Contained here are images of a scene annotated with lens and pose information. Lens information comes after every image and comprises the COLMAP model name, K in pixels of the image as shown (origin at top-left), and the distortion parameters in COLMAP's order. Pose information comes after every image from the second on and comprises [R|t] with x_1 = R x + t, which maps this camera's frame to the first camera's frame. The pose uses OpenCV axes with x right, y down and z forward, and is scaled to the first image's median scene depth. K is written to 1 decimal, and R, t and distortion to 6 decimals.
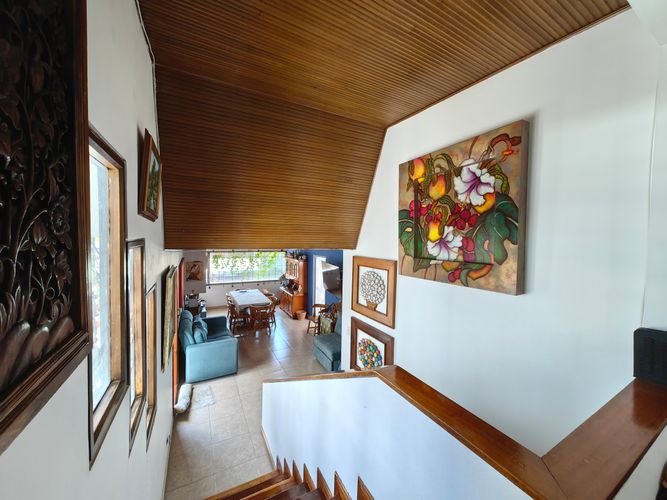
lens RADIAL K [[266.2, 0, 333.5], [0, 266.2, 250.0], [0, 0, 1]] dist [0.002743, -0.002913]
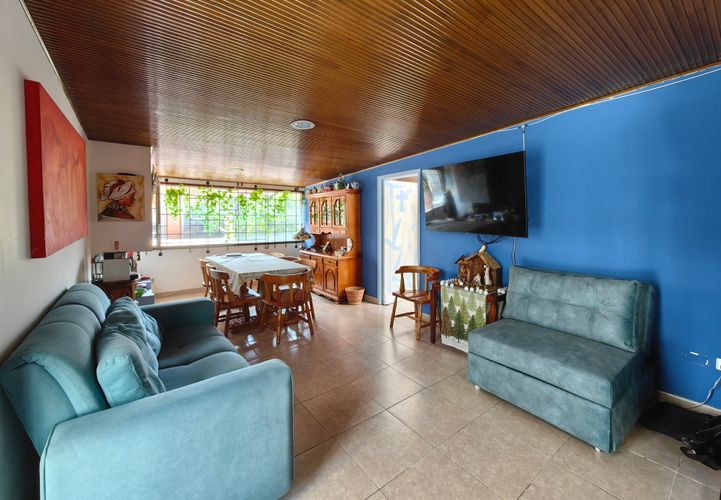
lens RADIAL K [[298.8, 0, 359.0], [0, 298.8, 227.9], [0, 0, 1]] dist [0.000854, -0.000041]
pose [[0.986697, -0.030234, 0.159733, -0.223002], [0.034233, 0.999164, -0.022347, 0.139856], [-0.158924, 0.027518, 0.986907, 0.462685]]
